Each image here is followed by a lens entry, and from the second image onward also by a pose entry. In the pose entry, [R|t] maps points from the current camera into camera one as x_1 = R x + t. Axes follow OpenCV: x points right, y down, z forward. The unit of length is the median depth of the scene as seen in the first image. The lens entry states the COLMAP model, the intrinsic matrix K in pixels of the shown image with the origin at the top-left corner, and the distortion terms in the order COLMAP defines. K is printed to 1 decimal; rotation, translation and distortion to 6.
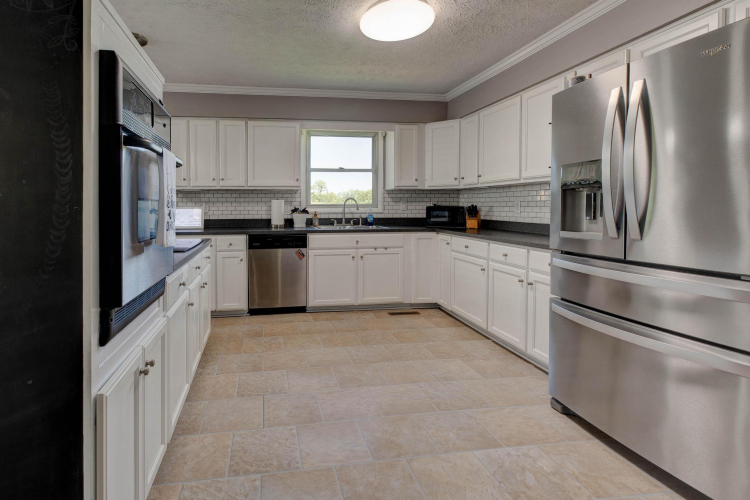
lens RADIAL K [[344.7, 0, 348.0], [0, 344.7, 211.8], [0, 0, 1]] dist [0.003220, -0.000459]
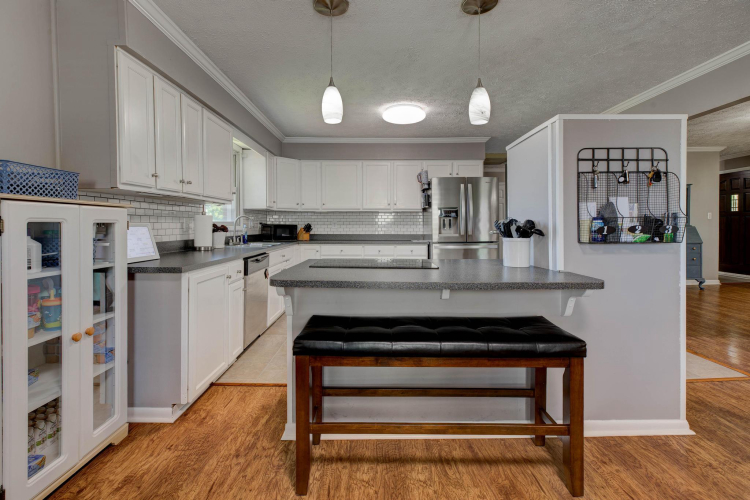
lens RADIAL K [[344.7, 0, 370.8], [0, 344.7, 232.2], [0, 0, 1]] dist [0.003220, -0.000459]
pose [[0.124743, -0.017206, 0.992040, -1.071368], [0.017565, 0.999731, 0.015130, -0.000421], [-0.992034, 0.015538, 0.125012, 0.588626]]
